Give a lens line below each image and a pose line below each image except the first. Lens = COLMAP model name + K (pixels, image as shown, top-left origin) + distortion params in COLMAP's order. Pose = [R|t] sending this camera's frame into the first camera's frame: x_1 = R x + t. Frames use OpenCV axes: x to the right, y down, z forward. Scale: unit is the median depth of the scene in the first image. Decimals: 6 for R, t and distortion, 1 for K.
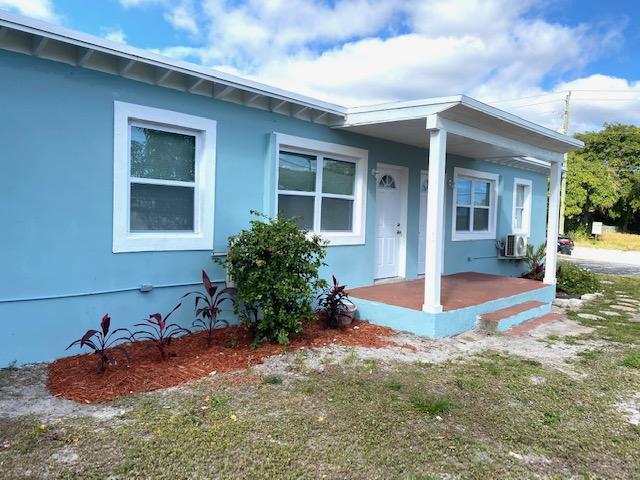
lens RADIAL K [[485.8, 0, 301.1], [0, 485.8, 237.9], [0, 0, 1]] dist [0.040166, -0.057452]
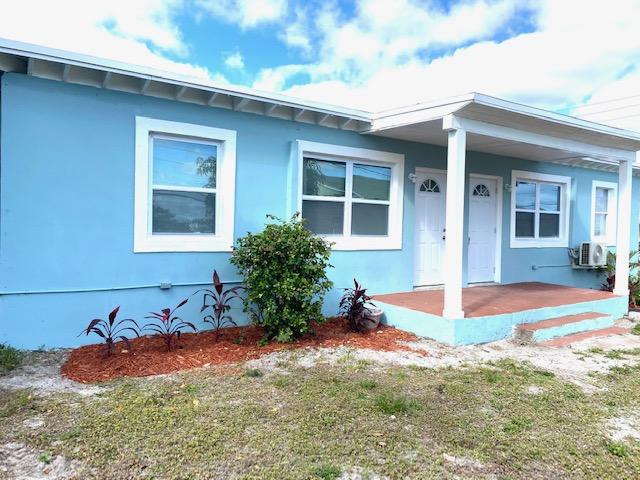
lens RADIAL K [[485.8, 0, 315.9], [0, 485.8, 240.8], [0, 0, 1]] dist [0.040166, -0.057452]
pose [[0.980938, 0.000348, -0.194323, 0.210401], [-0.003771, 0.999844, -0.017243, 0.018327], [0.194286, 0.017647, 0.980786, -0.006925]]
